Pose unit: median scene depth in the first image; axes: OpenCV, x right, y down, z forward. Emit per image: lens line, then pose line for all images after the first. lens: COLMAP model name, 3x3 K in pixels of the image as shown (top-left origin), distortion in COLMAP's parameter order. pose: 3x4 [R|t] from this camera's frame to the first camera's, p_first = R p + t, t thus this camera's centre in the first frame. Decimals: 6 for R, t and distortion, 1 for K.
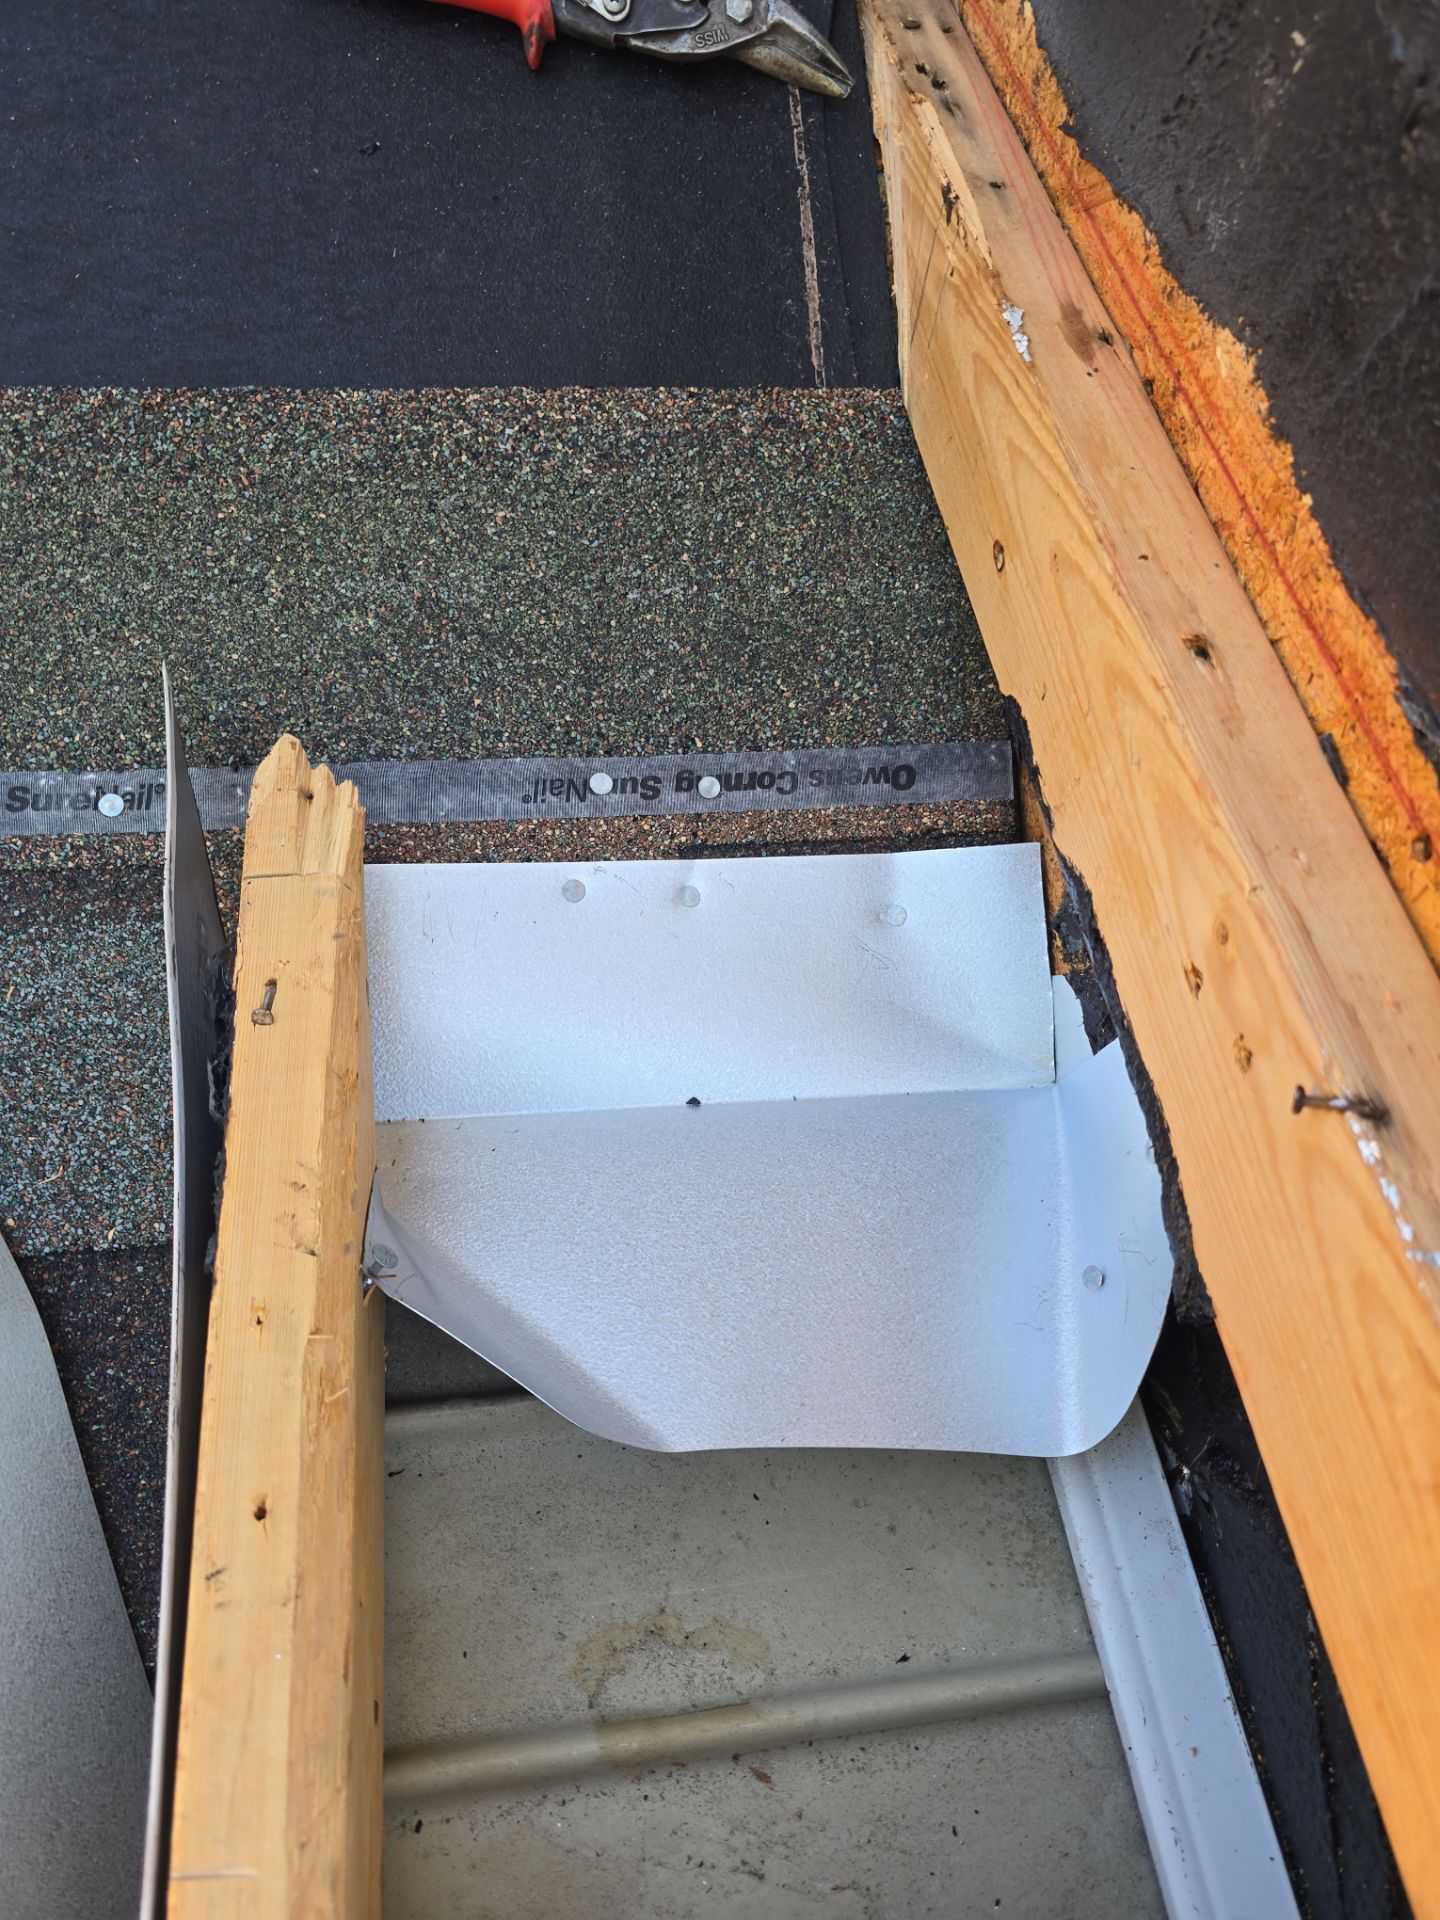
lens RADIAL K [[1312.6, 0, 752.5], [0, 1312.6, 956.8], [0, 0, 1]] dist [0.052142, -0.053191]
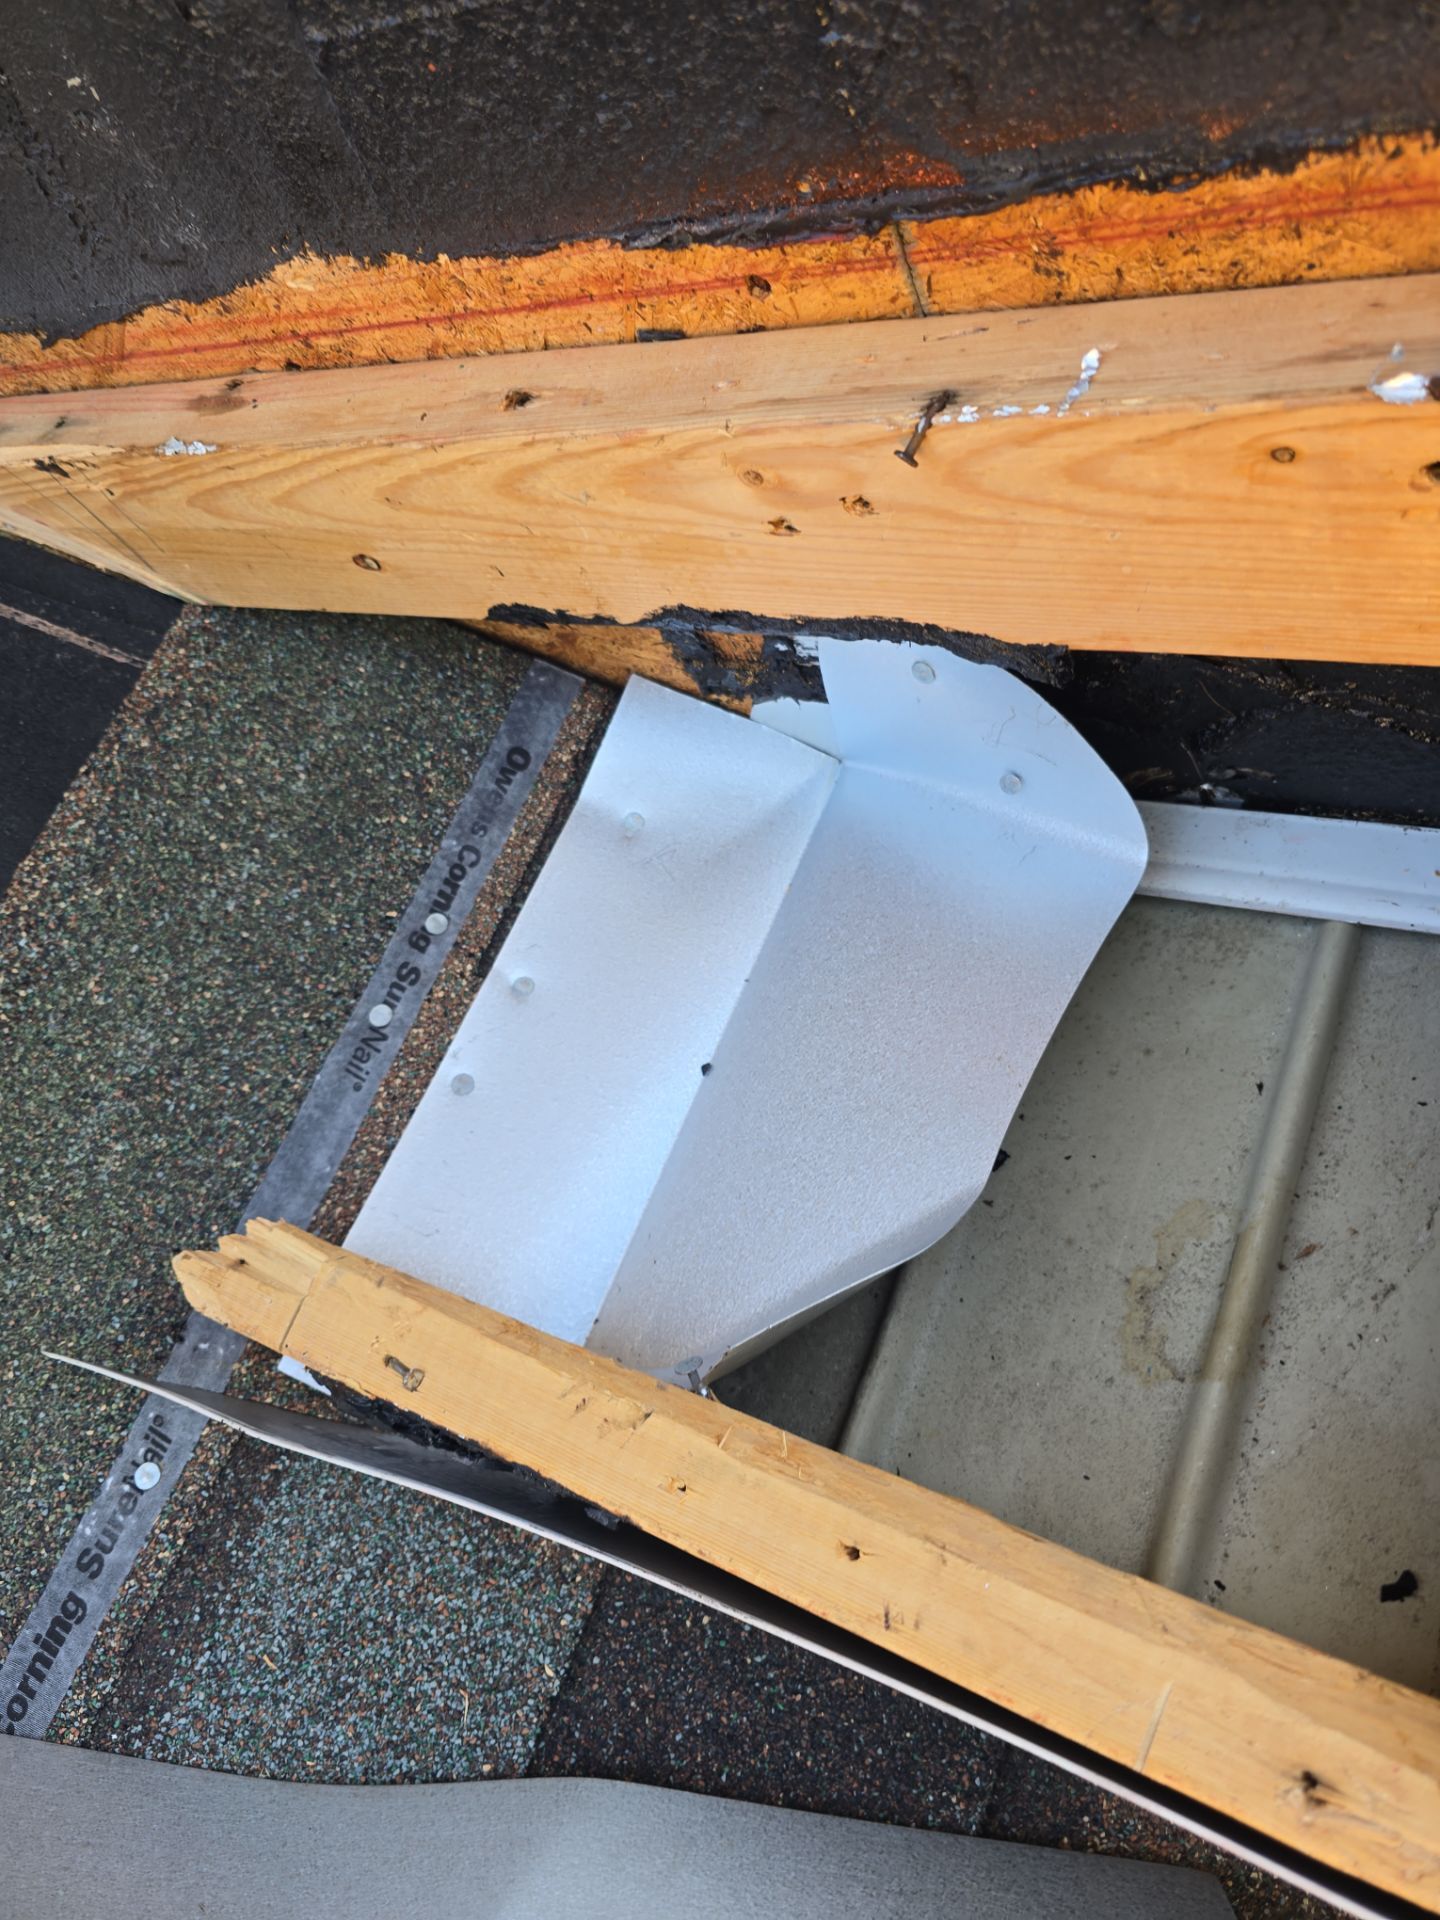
lens RADIAL K [[1310.6, 0, 720.0], [0, 1310.6, 915.0], [0, 0, 1]] dist [0.041865, -0.045761]
pose [[0.442121, -0.881672, 0.164873, -0.108653], [0.895432, 0.444557, -0.023877, 0.099299], [-0.052244, 0.158189, 0.986026, -0.017115]]
